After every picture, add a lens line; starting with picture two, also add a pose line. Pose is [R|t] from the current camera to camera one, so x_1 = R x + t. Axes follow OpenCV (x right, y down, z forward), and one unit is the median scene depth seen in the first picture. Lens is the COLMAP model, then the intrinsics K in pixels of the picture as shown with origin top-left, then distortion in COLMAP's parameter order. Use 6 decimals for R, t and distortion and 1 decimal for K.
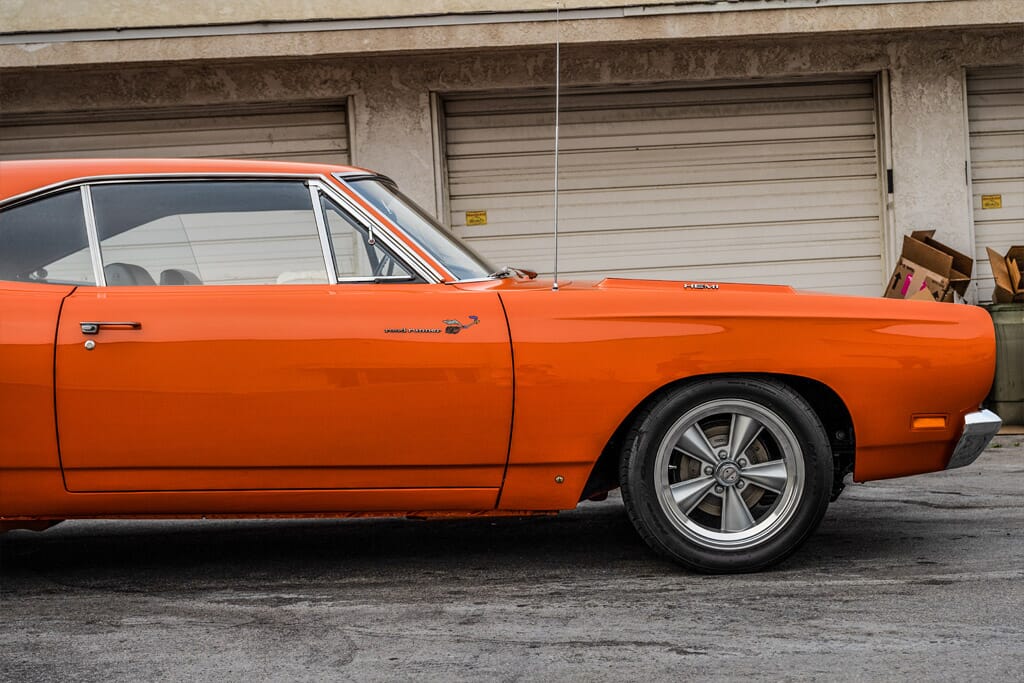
lens RADIAL K [[1538.4, 0, 657.0], [0, 1538.4, 340.8], [0, 0, 1]] dist [0.006360, 0.000000]
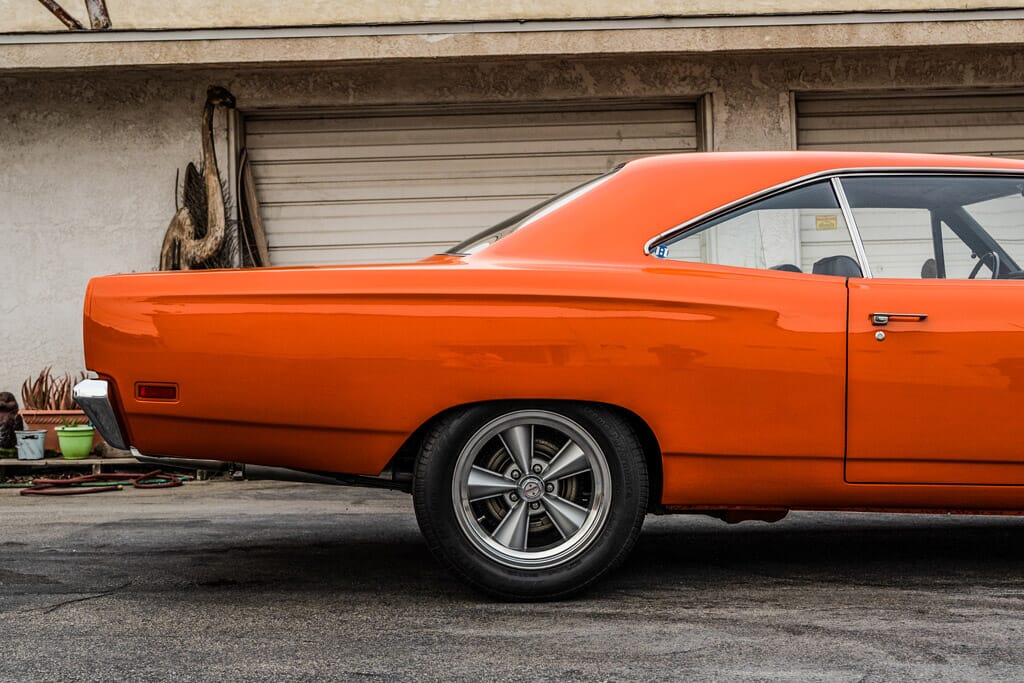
lens RADIAL K [[1641.8, 0, 570.8], [0, 1641.8, 320.3], [0, 0, 1]] dist [-0.007246, 0.000000]
pose [[0.999552, 0.023133, -0.018971, -0.266326], [-0.023583, 0.999437, -0.023872, 0.011051], [0.018408, 0.024309, 0.999535, -0.035200]]
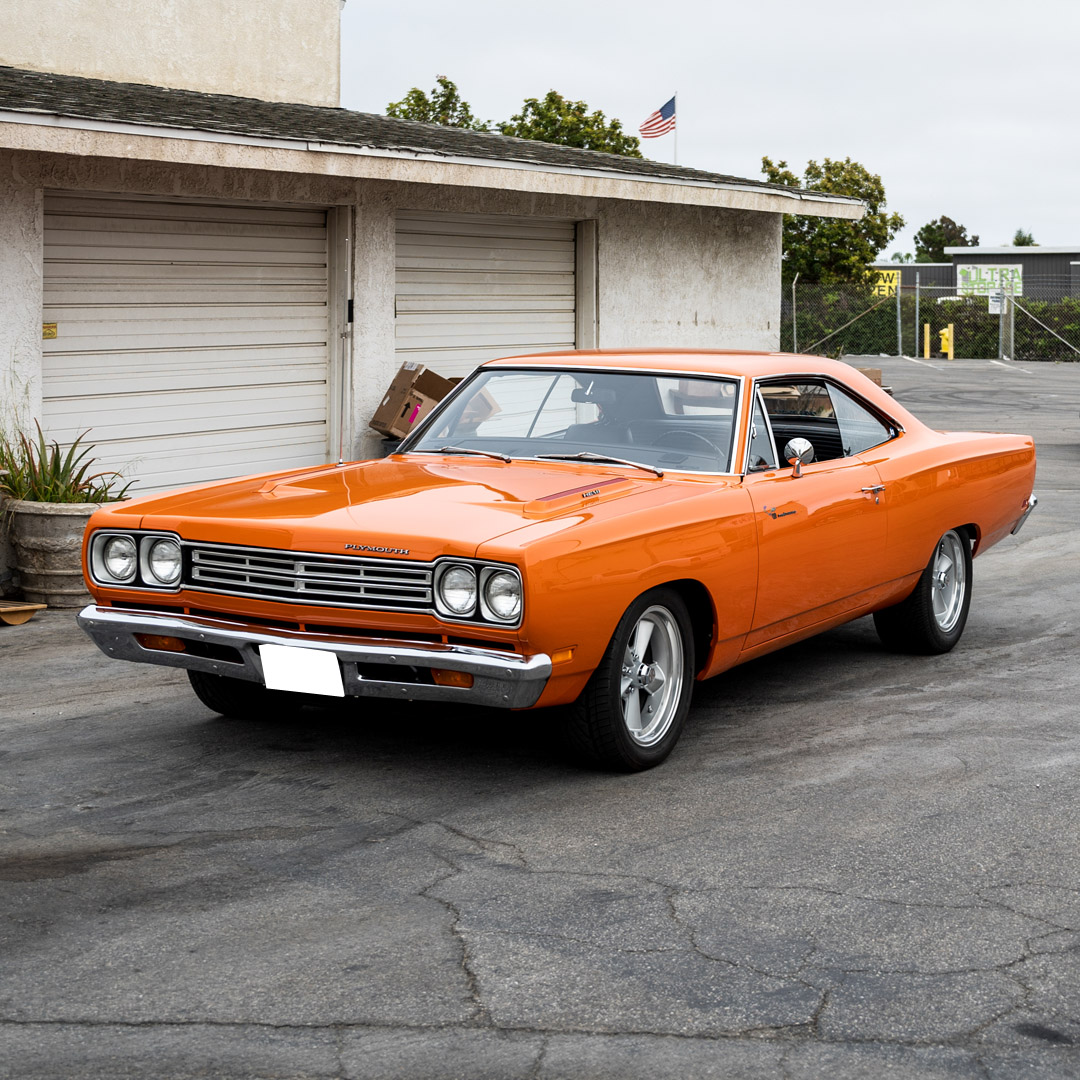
lens RADIAL K [[1967.5, 0, 544.6], [0, 1967.5, 531.1], [0, 0, 1]] dist [-0.086960, 0.000000]
pose [[0.563439, -0.042331, 0.825072, -0.926402], [-0.017938, 0.997824, 0.063444, -0.042484], [-0.825963, -0.050547, 0.561454, 0.129094]]
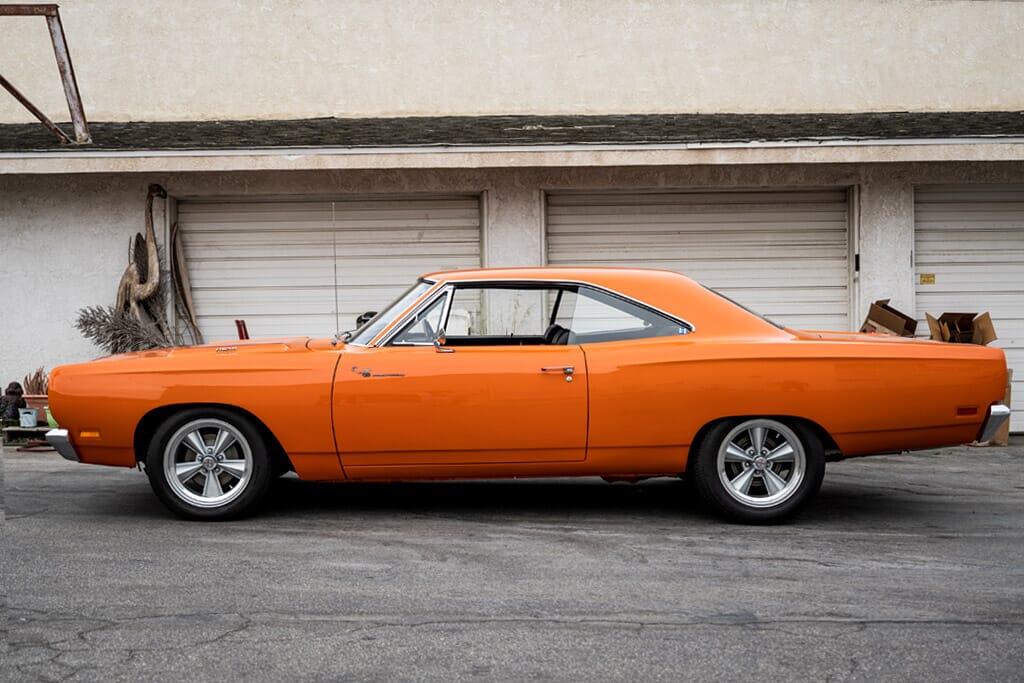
lens RADIAL K [[1318.5, 0, 492.0], [0, 1318.5, 327.7], [0, 0, 1]] dist [0.003987, 0.000000]
pose [[0.997863, 0.041811, -0.050215, -0.126566], [-0.042128, 0.999098, -0.005265, -0.023674], [0.049950, 0.007369, 0.998725, -0.245088]]
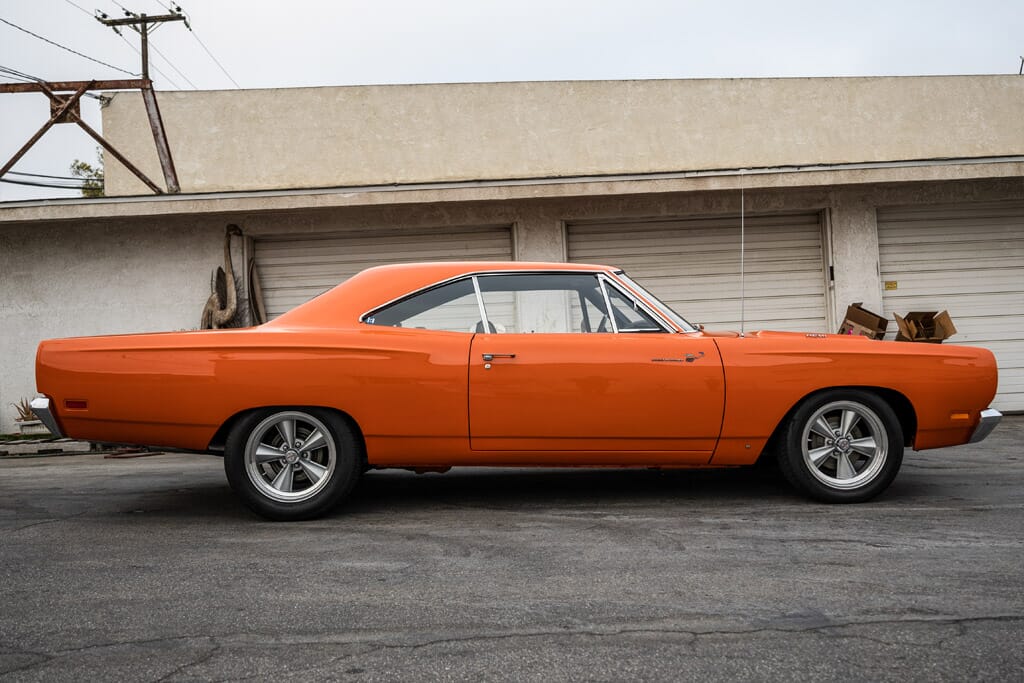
lens RADIAL K [[943.4, 0, 542.1], [0, 943.4, 294.7], [0, 0, 1]] dist [-0.001034, 0.000000]
pose [[0.999098, 0.005380, -0.042124, -0.126013], [-0.008597, 0.997028, -0.076564, 0.001360], [0.041587, 0.076857, 0.996174, -0.040659]]
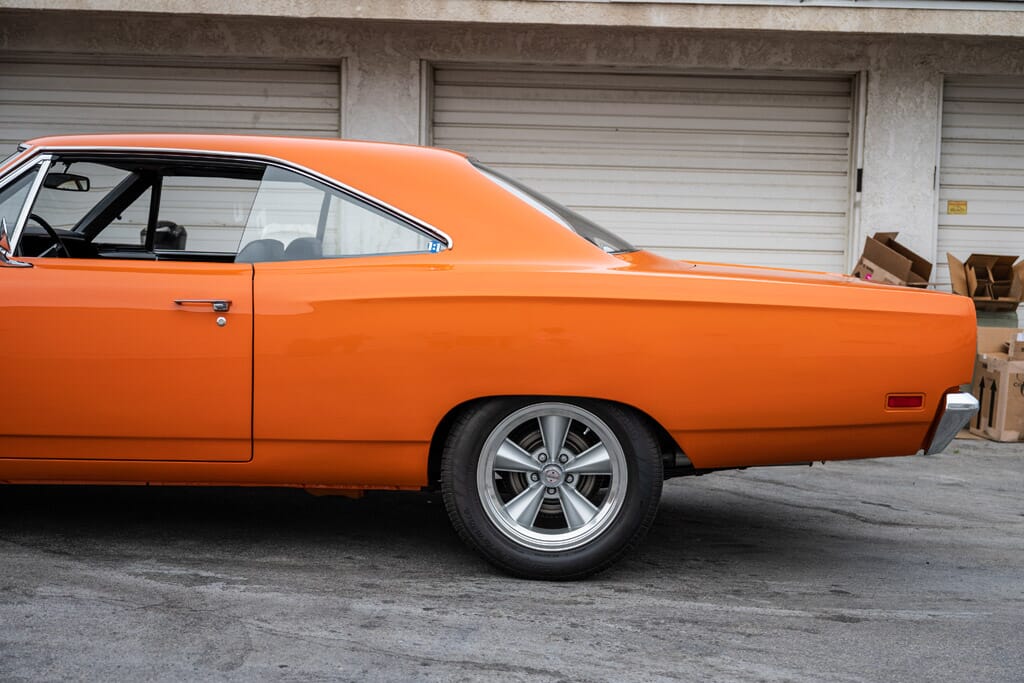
lens RADIAL K [[1426.7, 0, 590.1], [0, 1426.7, 362.1], [0, 0, 1]] dist [0.008082, 0.000000]
pose [[0.995932, 0.082366, -0.036535, 0.017927], [-0.080226, 0.995167, 0.056629, -0.023287], [0.041023, -0.053467, 0.997727, 0.036823]]
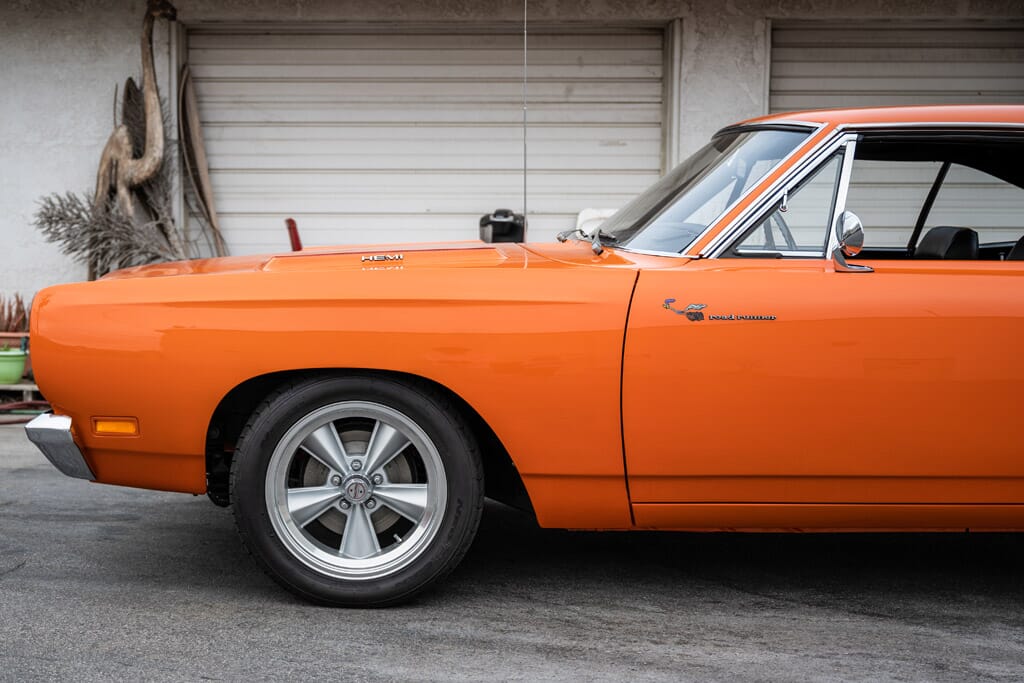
lens RADIAL K [[1510.9, 0, 419.9], [0, 1510.9, 403.4], [0, 0, 1]] dist [0.007179, 0.000000]
pose [[0.995109, 0.067584, -0.072042, -0.274730], [-0.060588, 0.993610, 0.095225, -0.009196], [0.078017, -0.090395, 0.992845, 0.080951]]
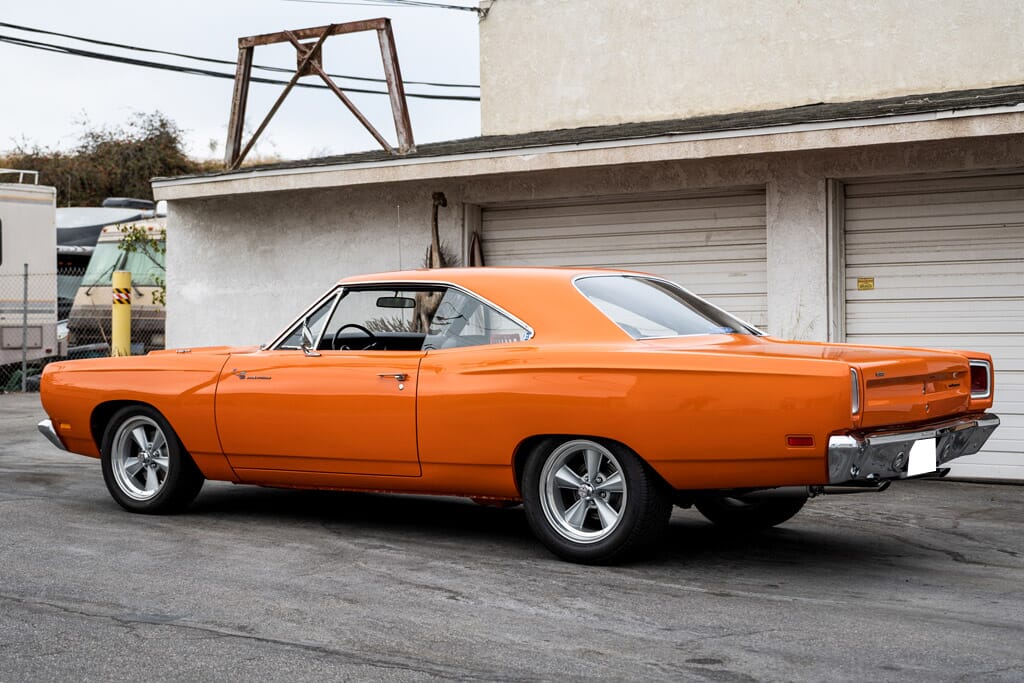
lens RADIAL K [[1587.3, 0, 552.0], [0, 1587.3, 339.6], [0, 0, 1]] dist [-0.016407, 0.000000]
pose [[0.796421, 0.050171, -0.602658, 0.441345], [-0.054598, 0.998448, 0.010968, -0.038650], [0.602273, 0.024169, 0.797924, -0.117328]]
